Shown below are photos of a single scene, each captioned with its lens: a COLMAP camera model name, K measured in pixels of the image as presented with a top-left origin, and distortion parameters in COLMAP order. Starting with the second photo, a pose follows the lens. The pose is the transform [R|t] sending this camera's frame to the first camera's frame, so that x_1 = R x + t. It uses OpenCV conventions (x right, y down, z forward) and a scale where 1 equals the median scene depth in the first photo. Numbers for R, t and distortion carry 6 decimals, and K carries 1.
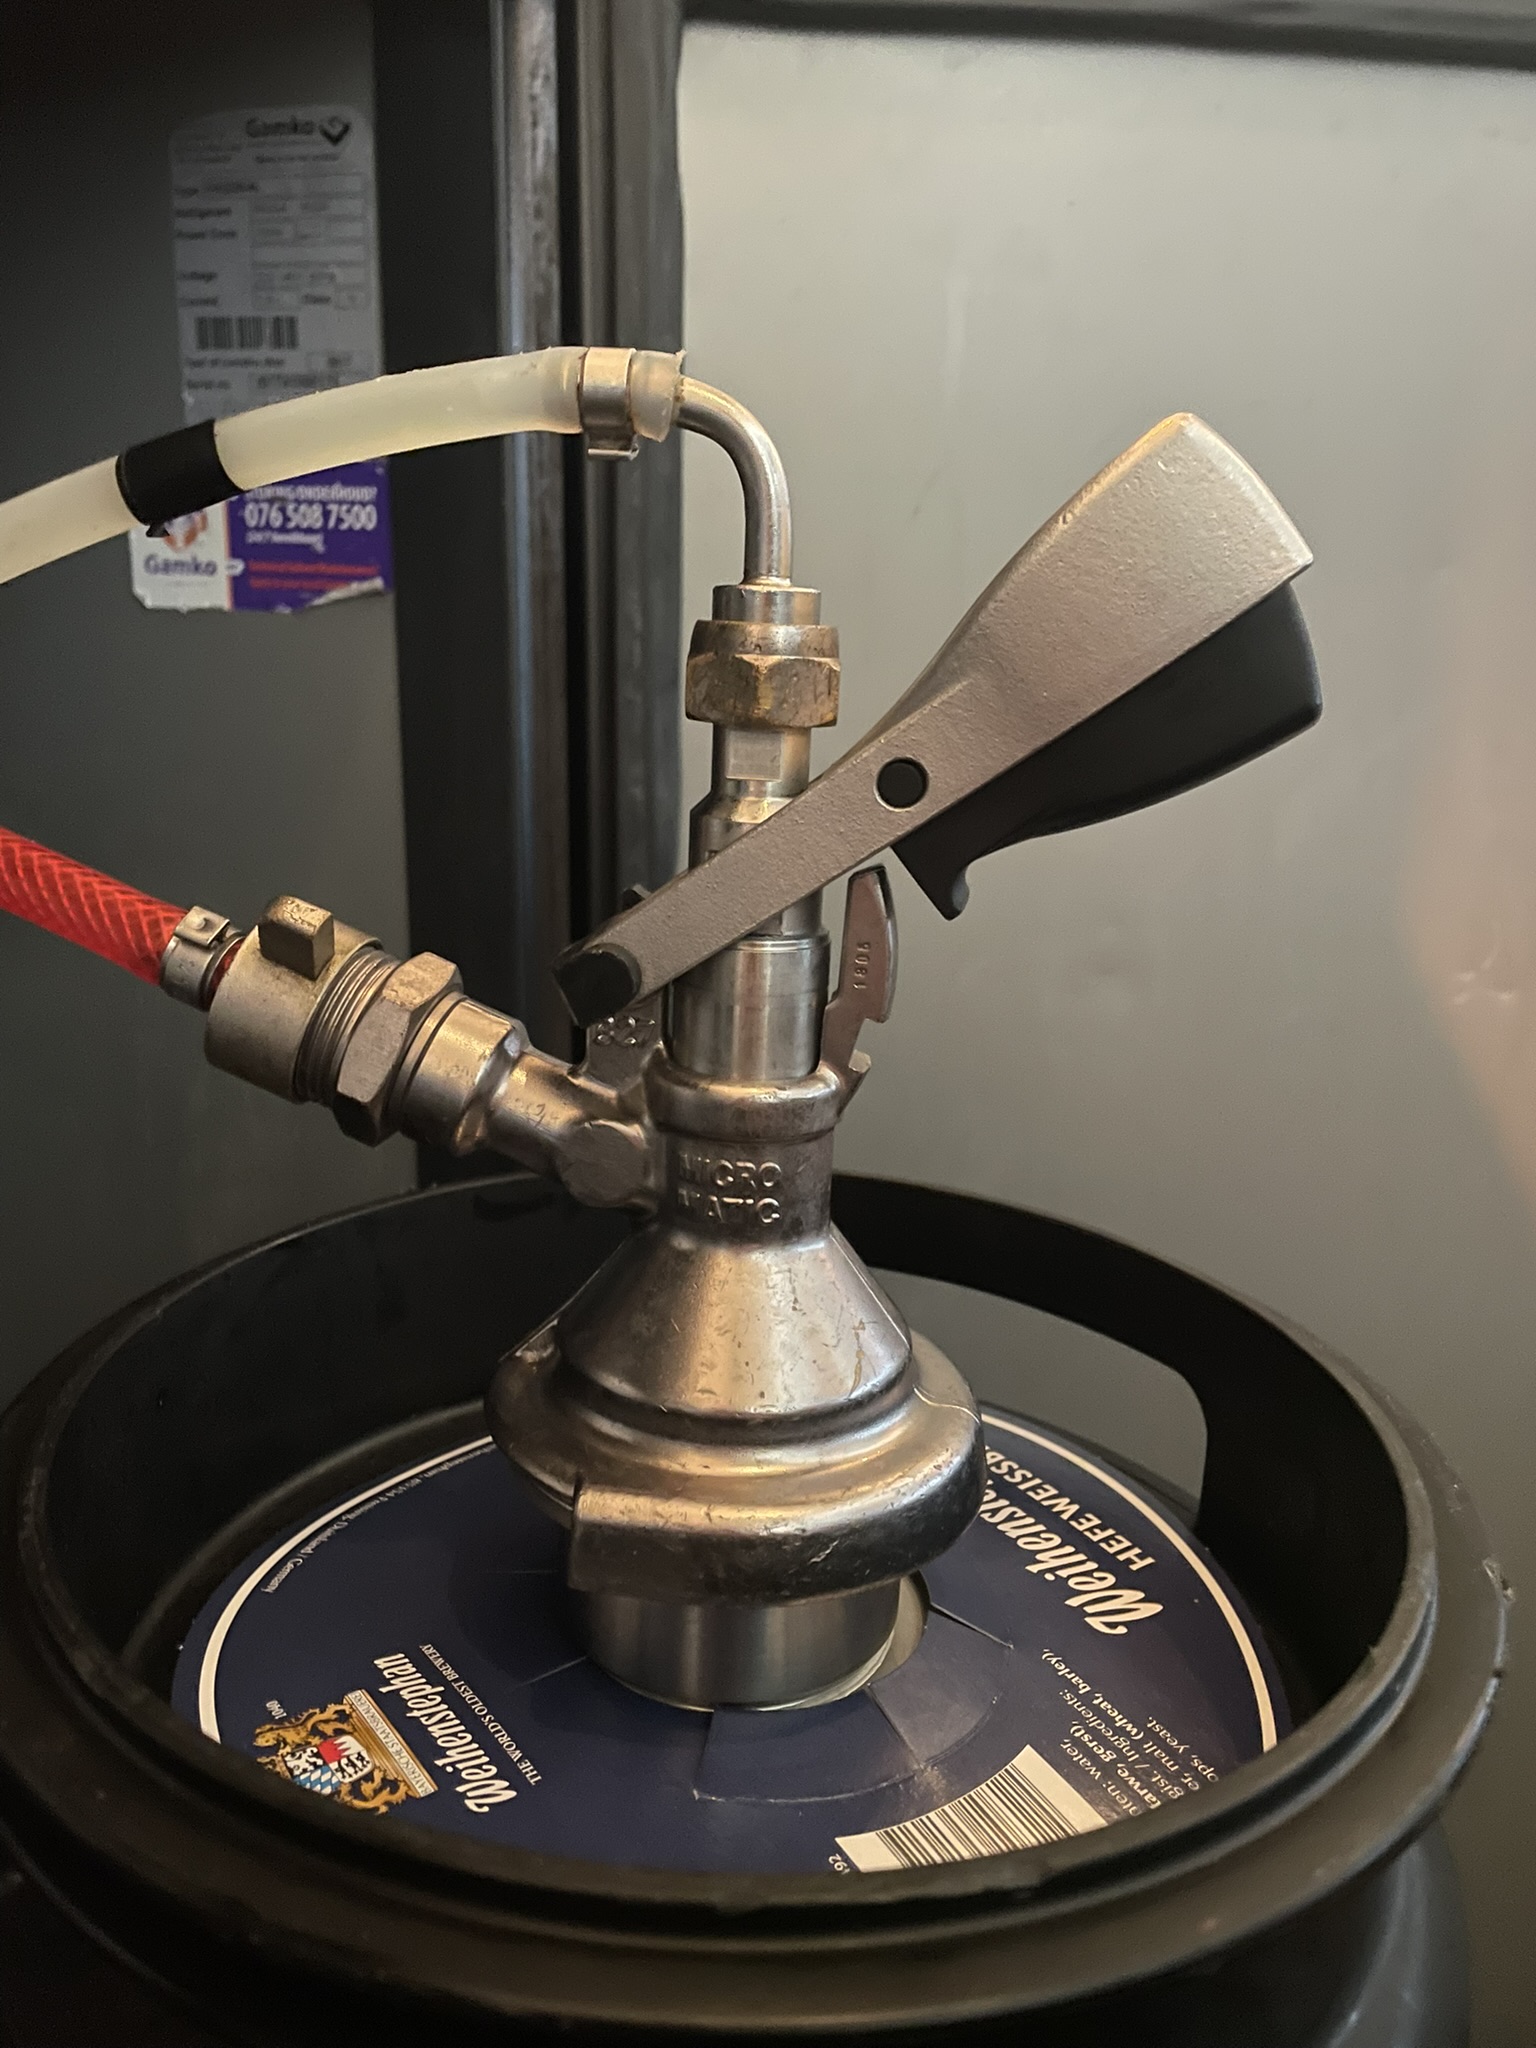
lens RADIAL K [[1579.1, 0, 785.6], [0, 1579.1, 1002.3], [0, 0, 1]] dist [0.067627, -0.111179]
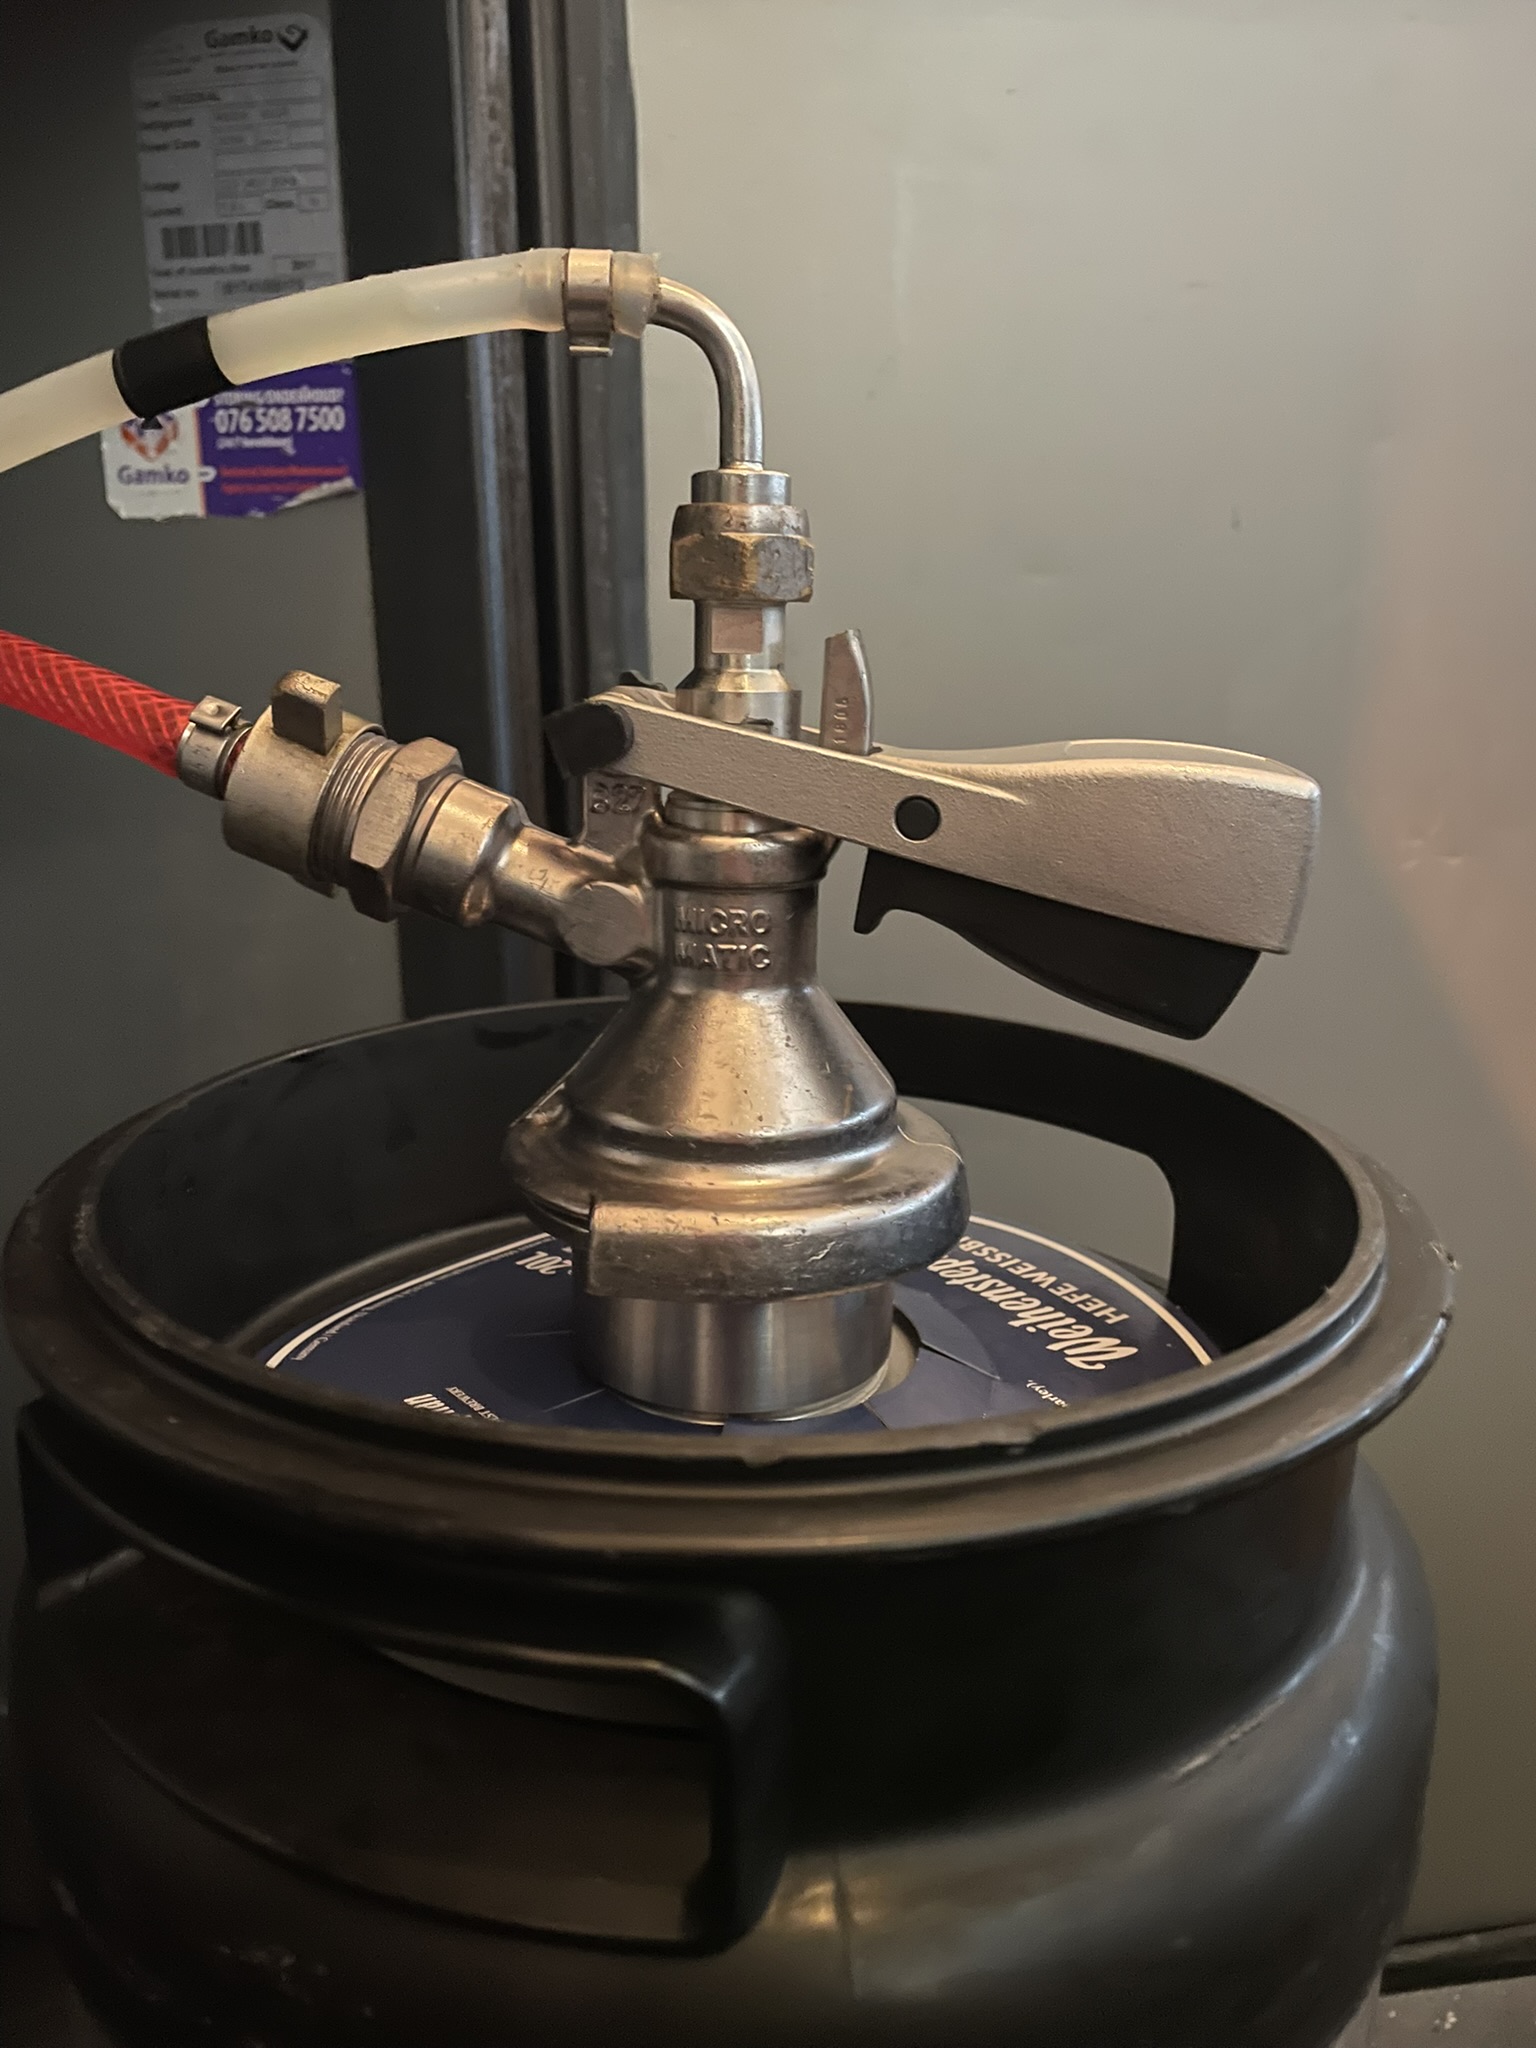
lens RADIAL K [[1579.1, 0, 774.1], [0, 1579.1, 1025.2], [0, 0, 1]] dist [0.067627, -0.111179]
pose [[0.999335, -0.033148, 0.015202, -0.016570], [0.032952, 0.999373, 0.012985, 0.143293], [-0.015623, -0.012475, 0.999800, -0.060760]]
